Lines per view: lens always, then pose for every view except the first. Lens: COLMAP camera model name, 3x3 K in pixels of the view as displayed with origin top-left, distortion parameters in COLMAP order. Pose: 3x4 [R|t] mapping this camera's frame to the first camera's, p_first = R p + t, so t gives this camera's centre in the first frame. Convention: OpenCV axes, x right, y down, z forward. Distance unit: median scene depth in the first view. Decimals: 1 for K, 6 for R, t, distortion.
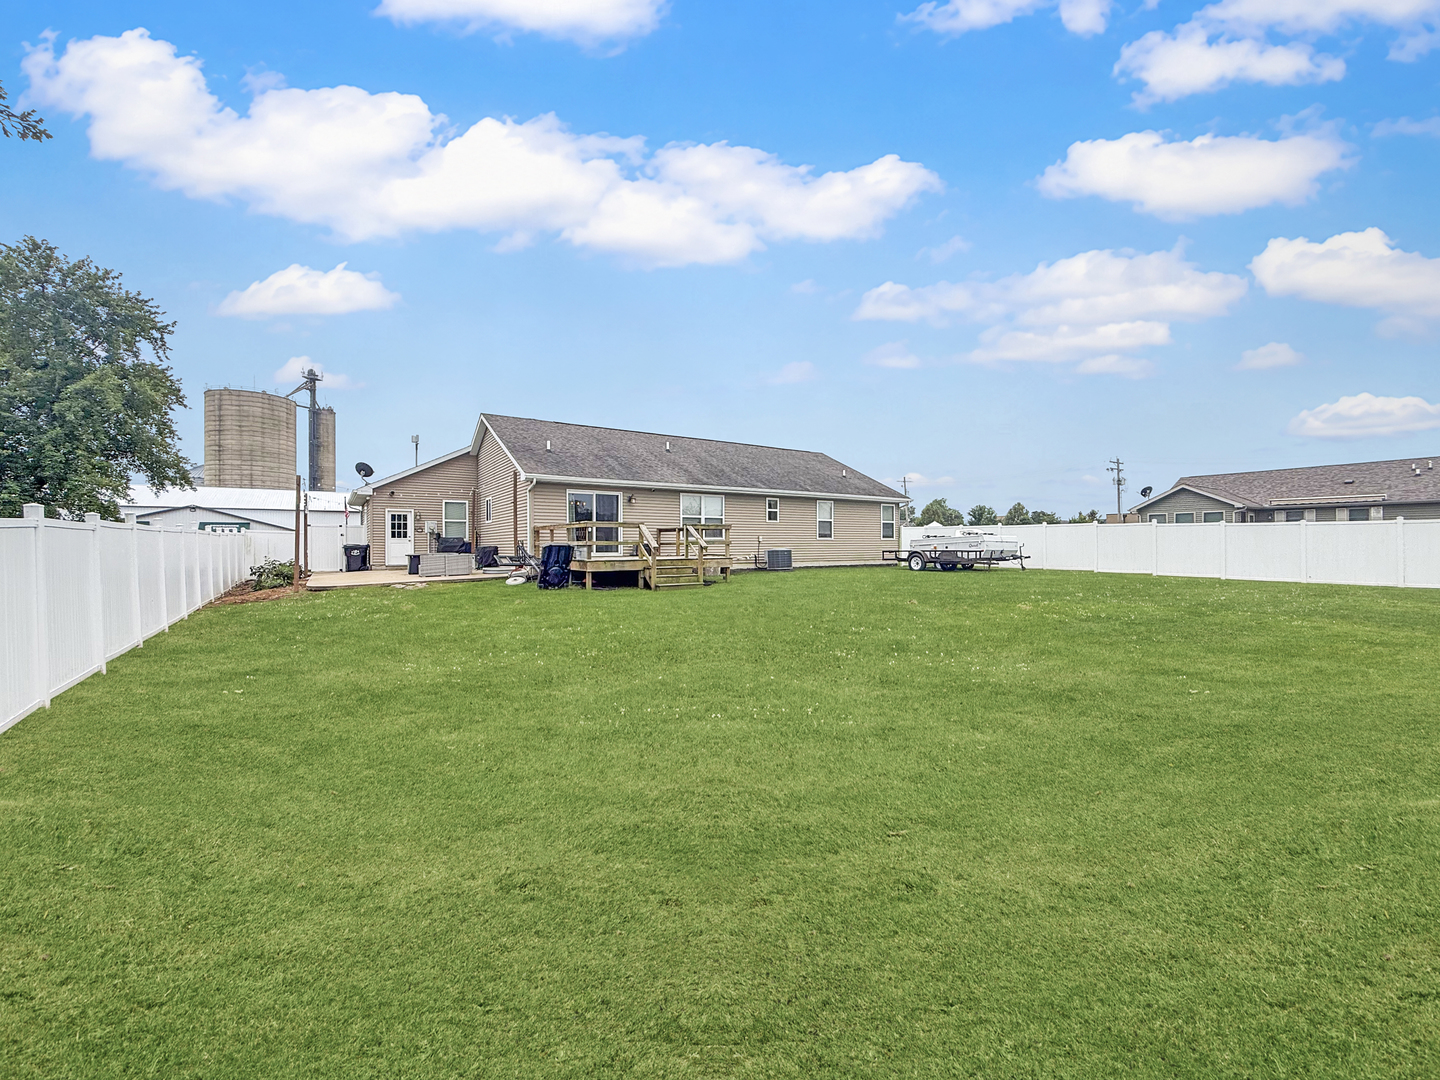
lens RADIAL K [[587.5, 0, 721.5], [0, 587.5, 539.4], [0, 0, 1]] dist [-0.004005, -0.000751]
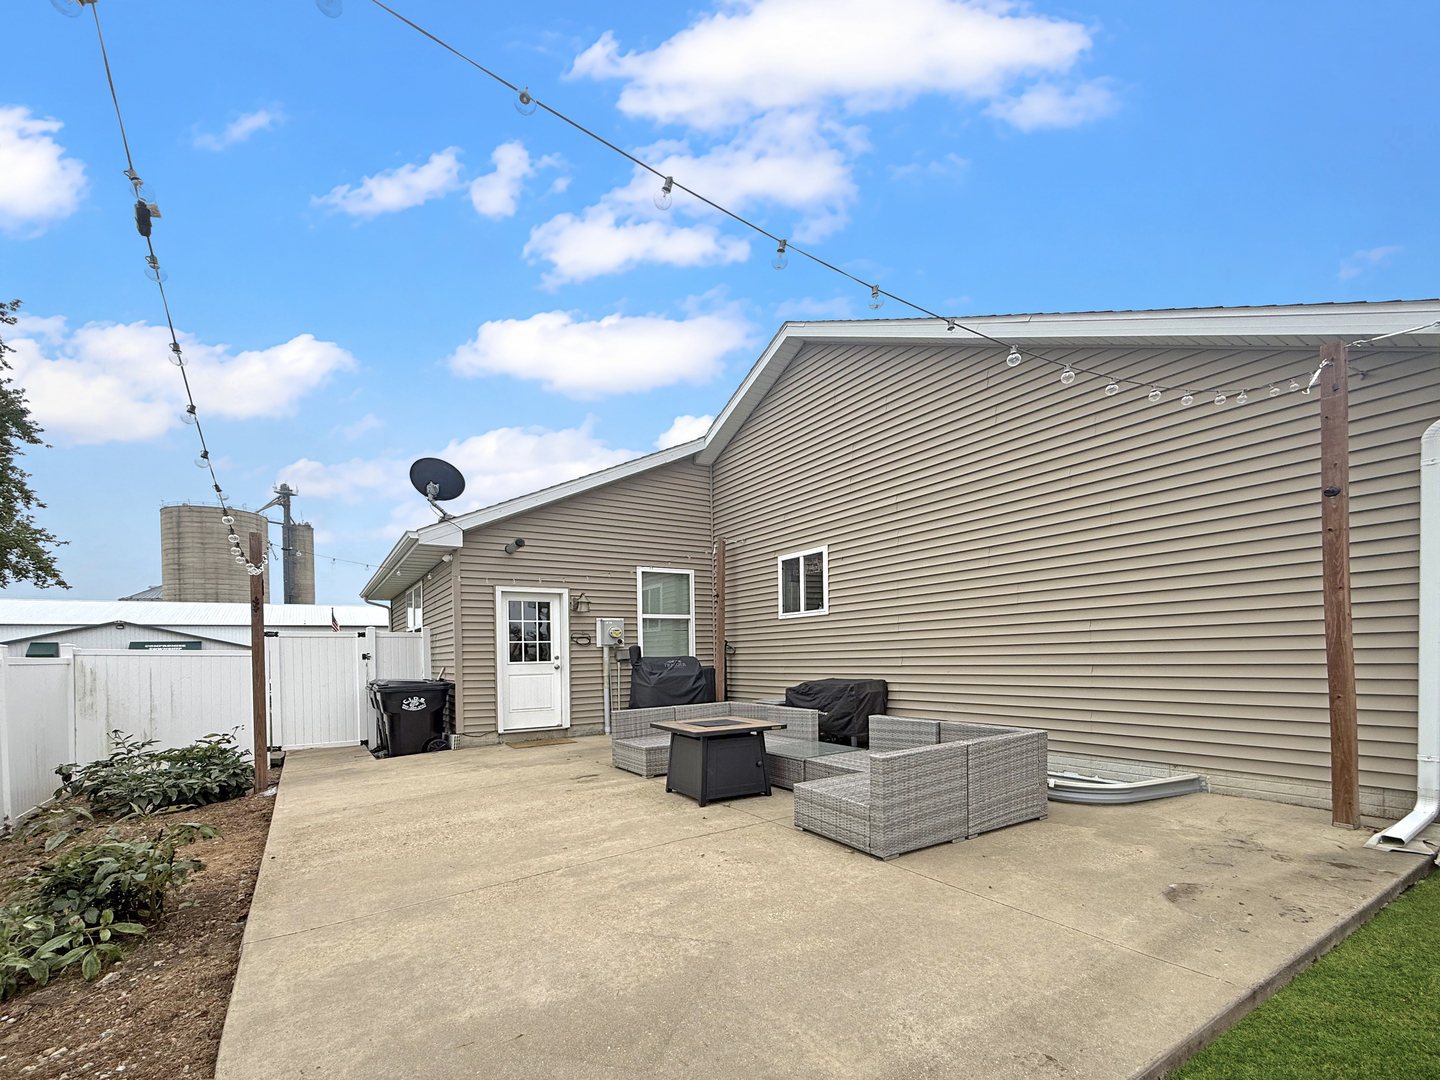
lens RADIAL K [[587.5, 0, 709.6], [0, 587.5, 659.2], [0, 0, 1]] dist [-0.004005, -0.000751]
pose [[0.999911, -0.001085, 0.013292, 0.982790], [0.001019, 0.999987, 0.005008, -0.092246], [-0.013297, -0.004994, 0.999899, -0.036928]]
